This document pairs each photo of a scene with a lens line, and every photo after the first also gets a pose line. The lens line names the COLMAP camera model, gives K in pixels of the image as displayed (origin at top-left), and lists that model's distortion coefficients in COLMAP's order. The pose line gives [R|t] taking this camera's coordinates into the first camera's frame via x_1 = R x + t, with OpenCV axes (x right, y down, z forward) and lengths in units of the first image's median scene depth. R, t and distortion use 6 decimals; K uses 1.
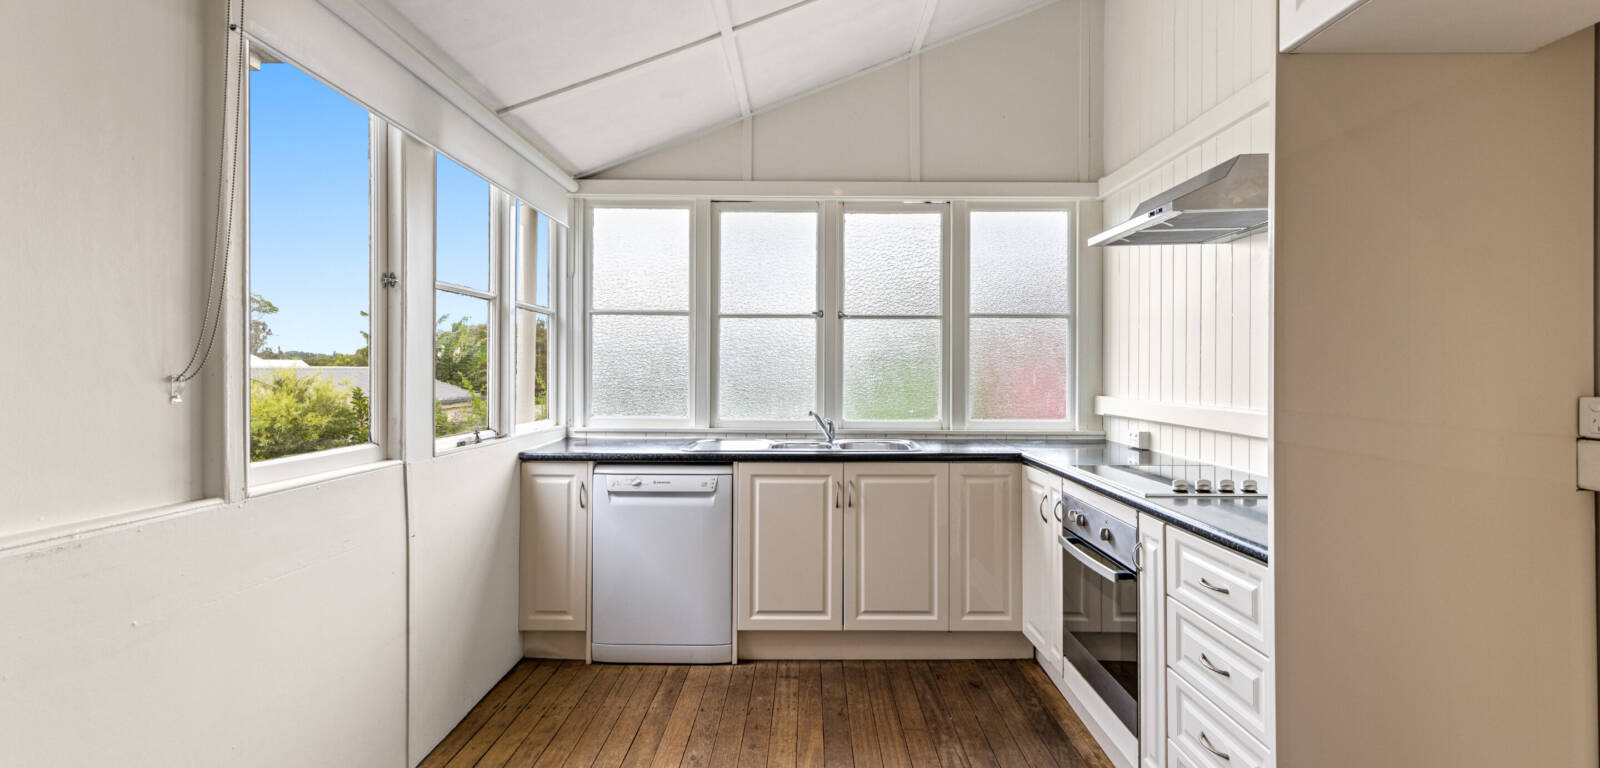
lens RADIAL K [[726.1, 0, 802.2], [0, 726.1, 367.8], [0, 0, 1]] dist [-0.000163, -0.000036]
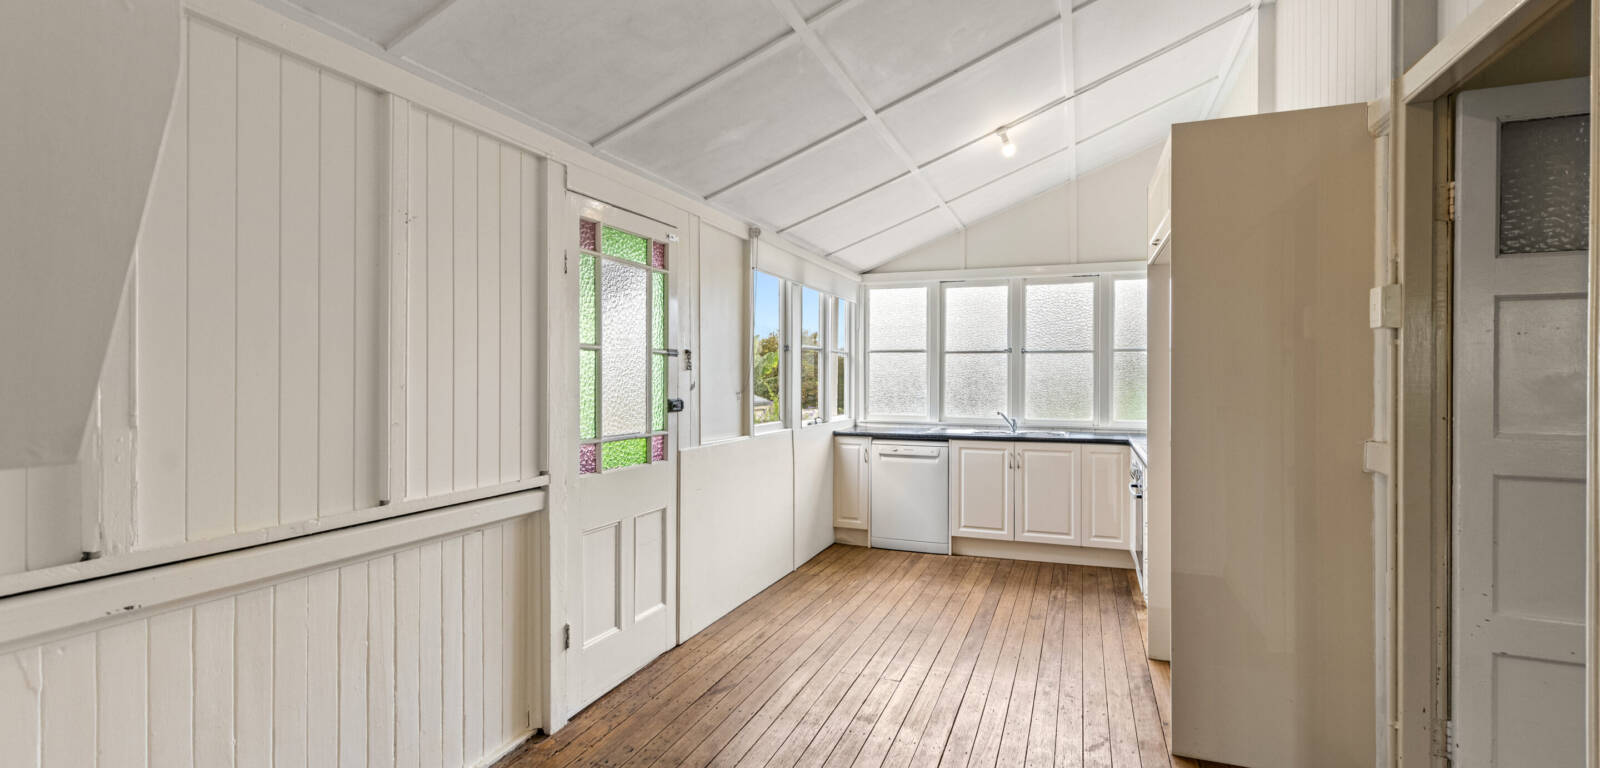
lens RADIAL K [[726.1, 0, 802.2], [0, 726.1, 367.8], [0, 0, 1]] dist [-0.000163, -0.000036]
pose [[0.937632, -0.004221, -0.347605, 0.168071], [0.000998, 0.999955, -0.009452, -0.025308], [0.347629, 0.008516, 0.937593, -0.705725]]
